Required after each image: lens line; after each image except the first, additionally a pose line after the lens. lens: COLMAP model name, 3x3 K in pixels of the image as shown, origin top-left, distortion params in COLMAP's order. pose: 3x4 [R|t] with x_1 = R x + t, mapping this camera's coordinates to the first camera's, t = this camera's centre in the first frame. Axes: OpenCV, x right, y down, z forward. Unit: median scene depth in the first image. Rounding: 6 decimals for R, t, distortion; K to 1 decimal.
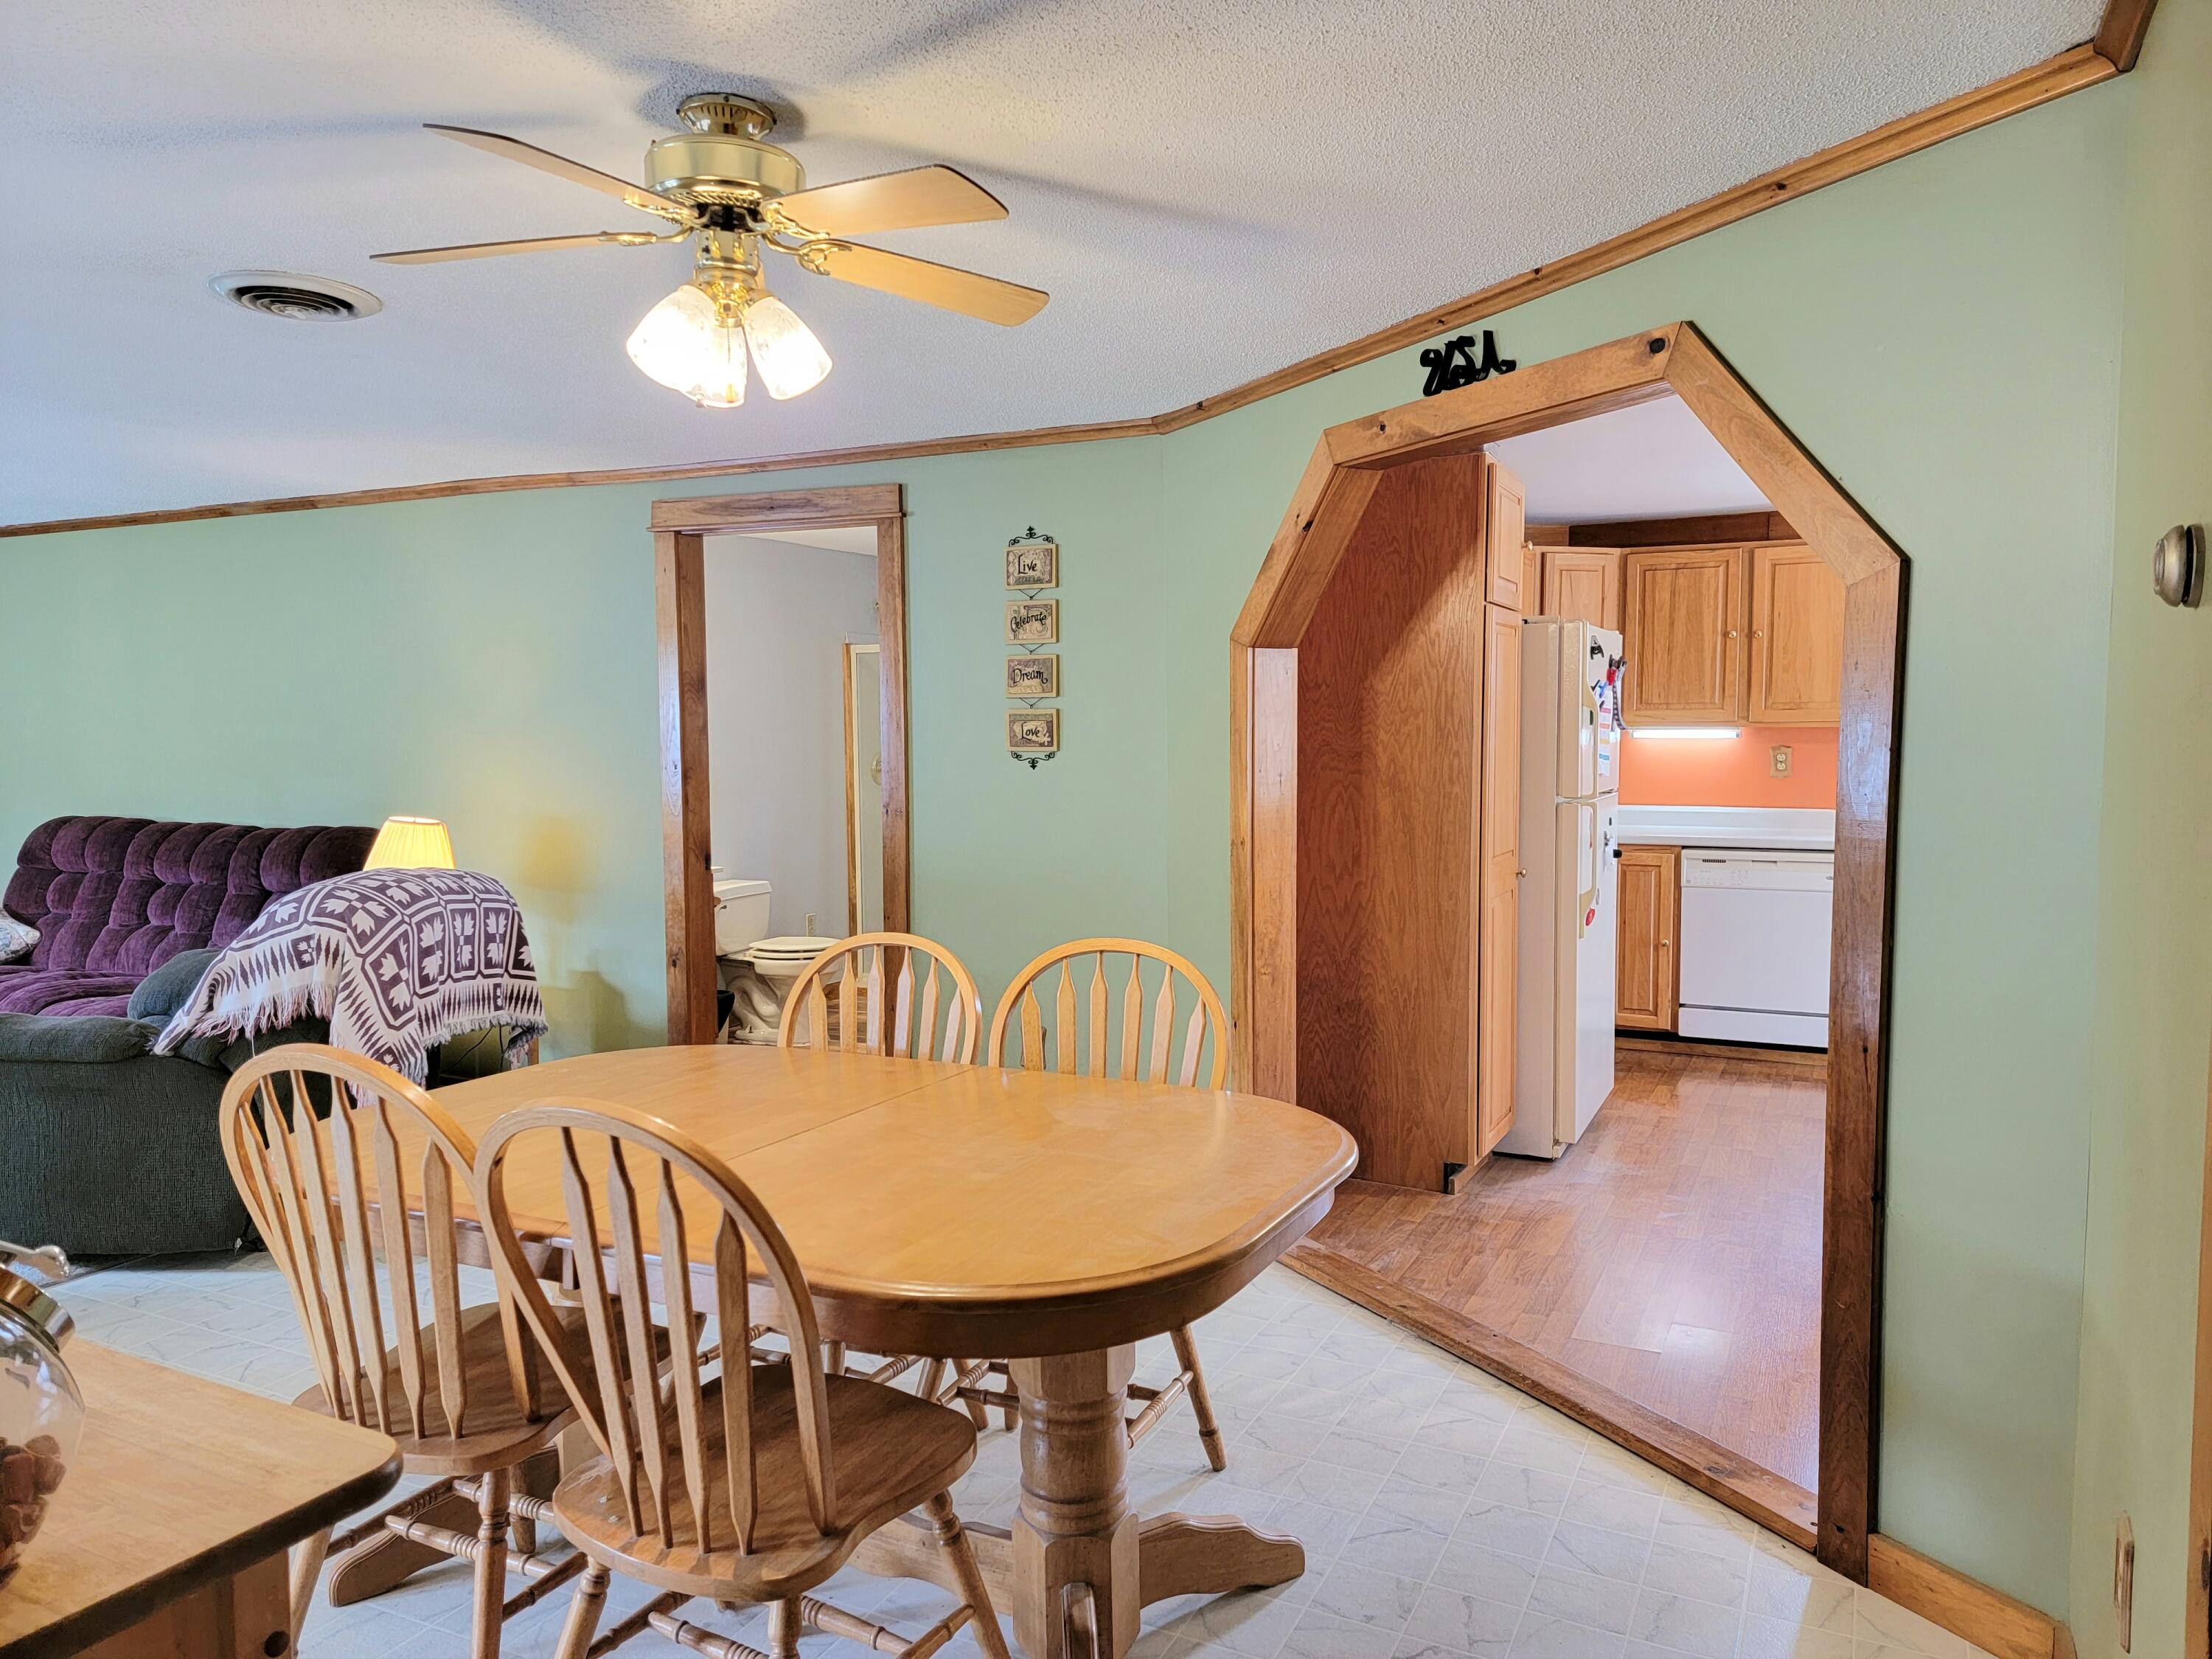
lens RADIAL K [[1544.8, 0, 1122.8], [0, 1544.8, 842.0], [0, 0, 1]] dist [0.078467, -0.060109]
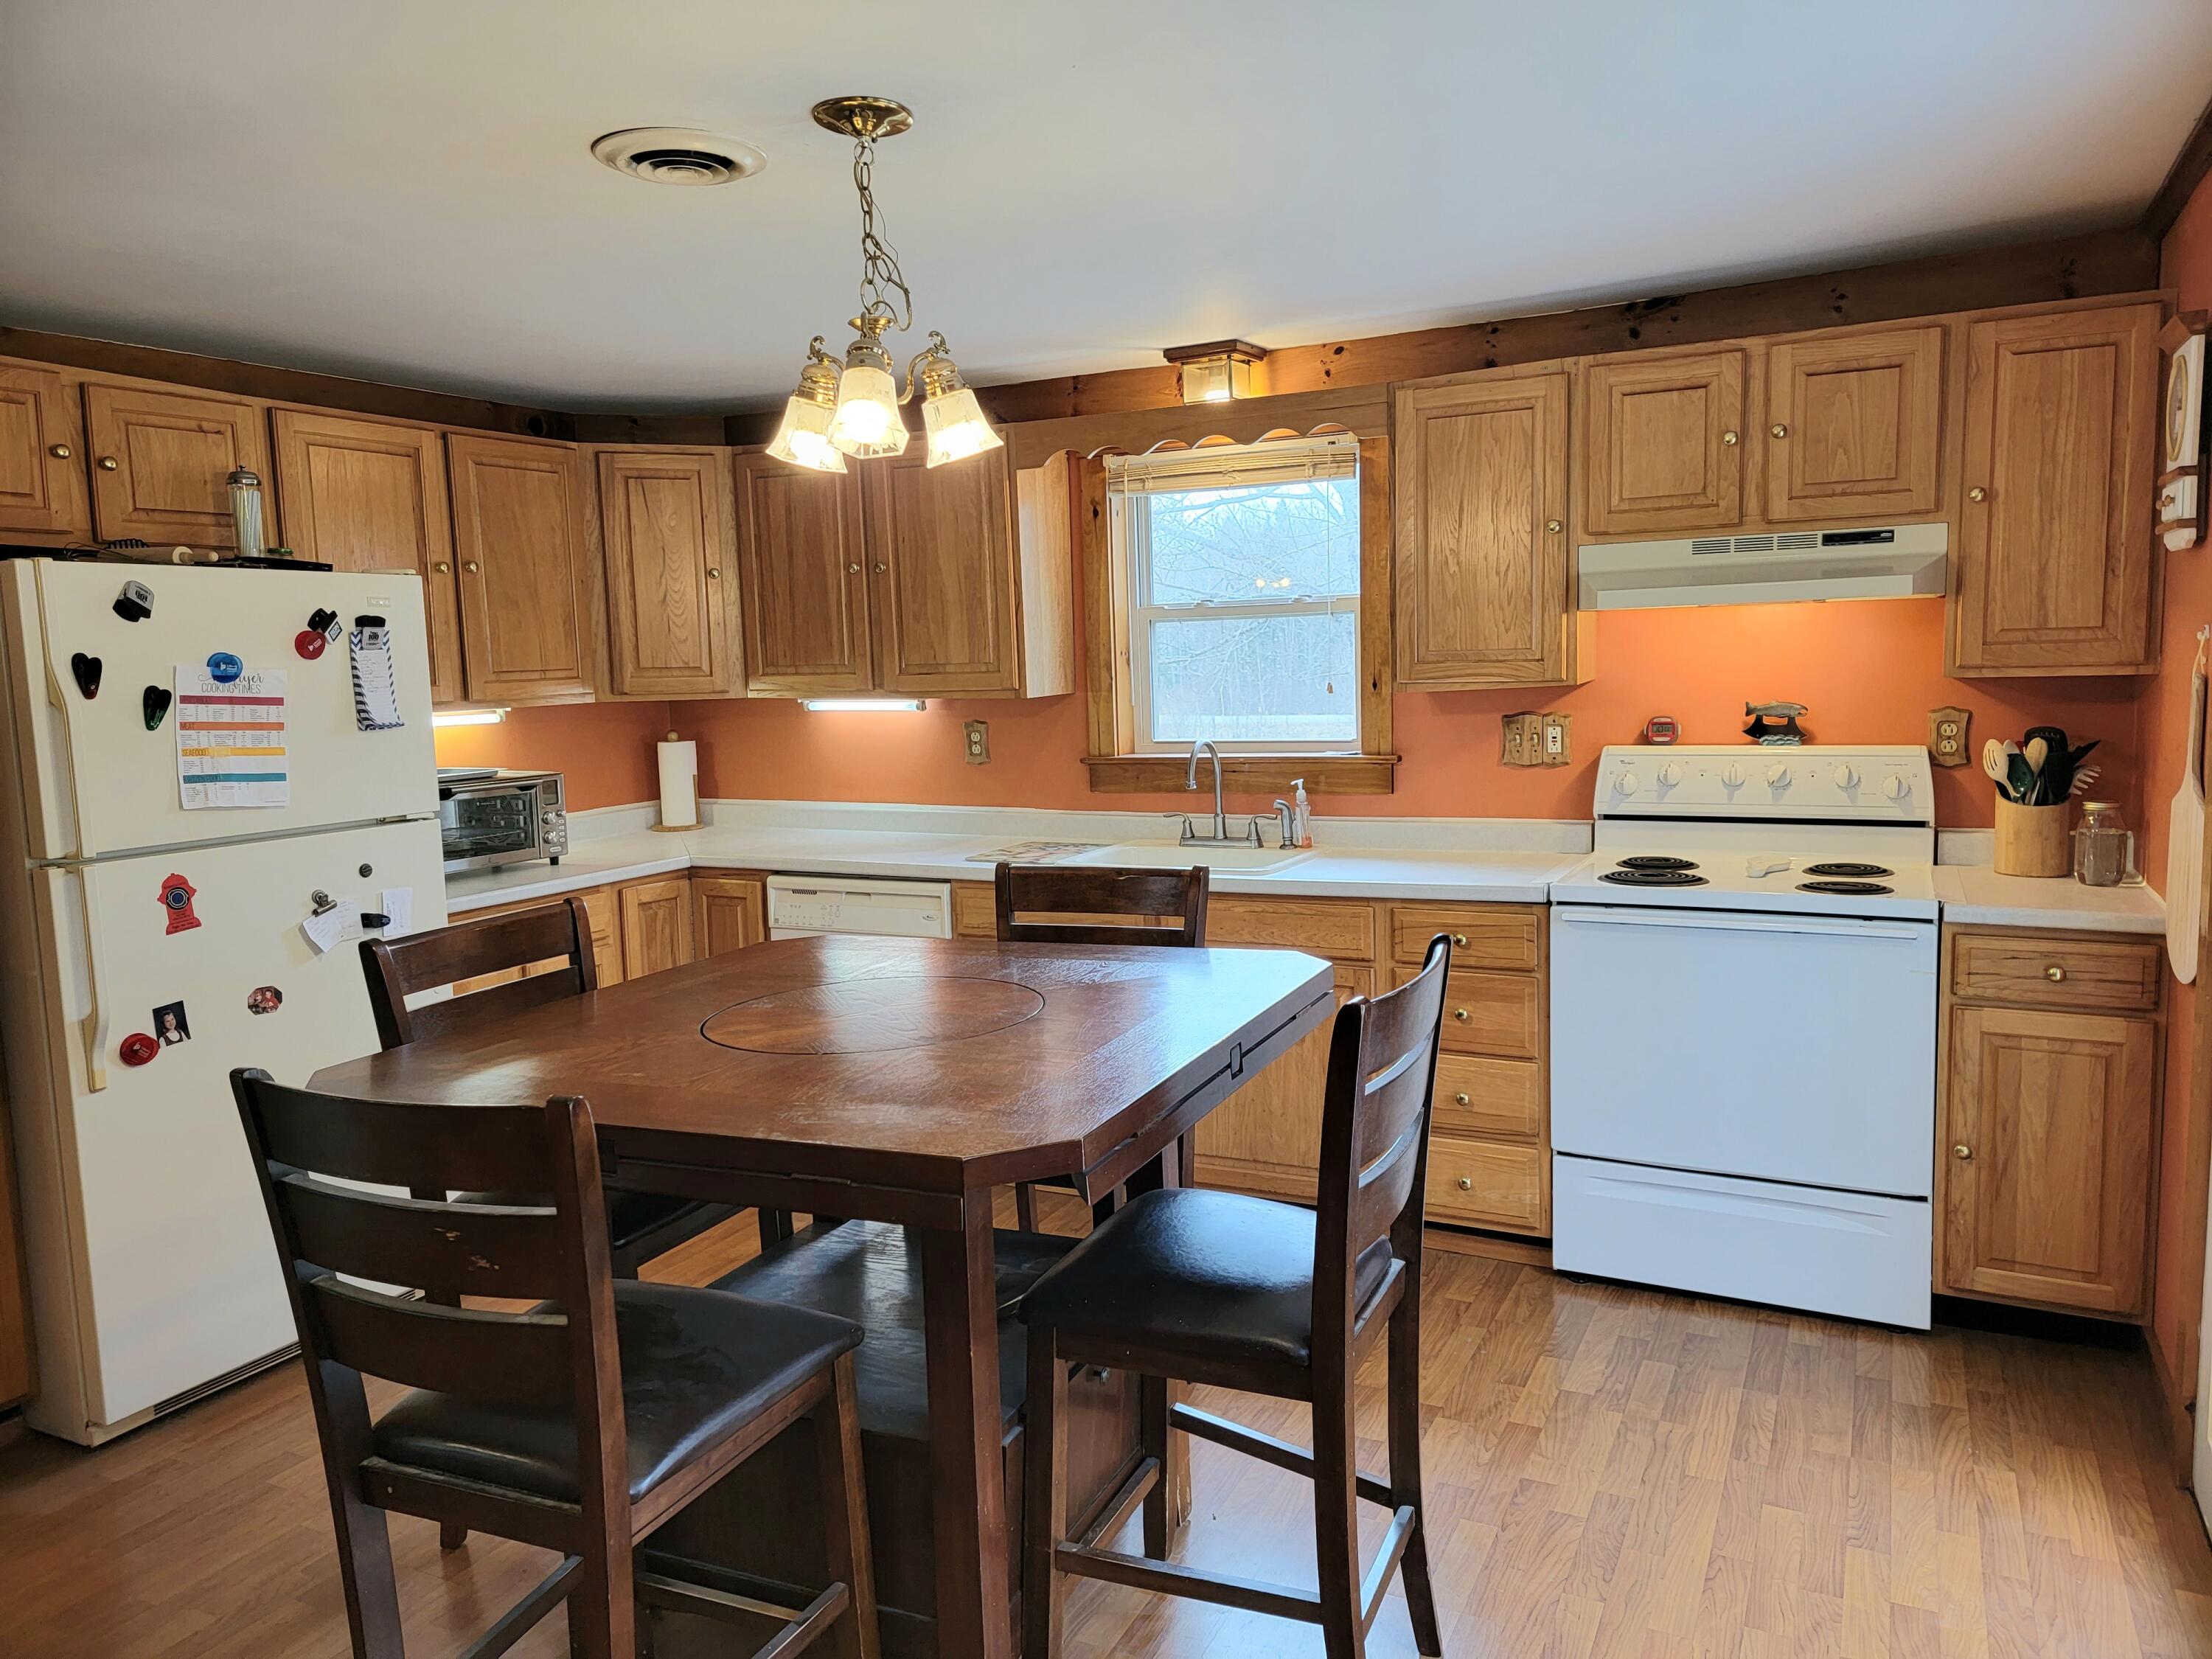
lens RADIAL K [[1496.8, 0, 1106.0], [0, 1496.8, 829.5], [0, 0, 1]] dist [0.079853, -0.049091]
pose [[0.999636, -0.021992, 0.015647, 0.823427], [0.021284, 0.998802, 0.044055, -0.063263], [-0.016597, -0.043706, 0.998907, 0.459388]]
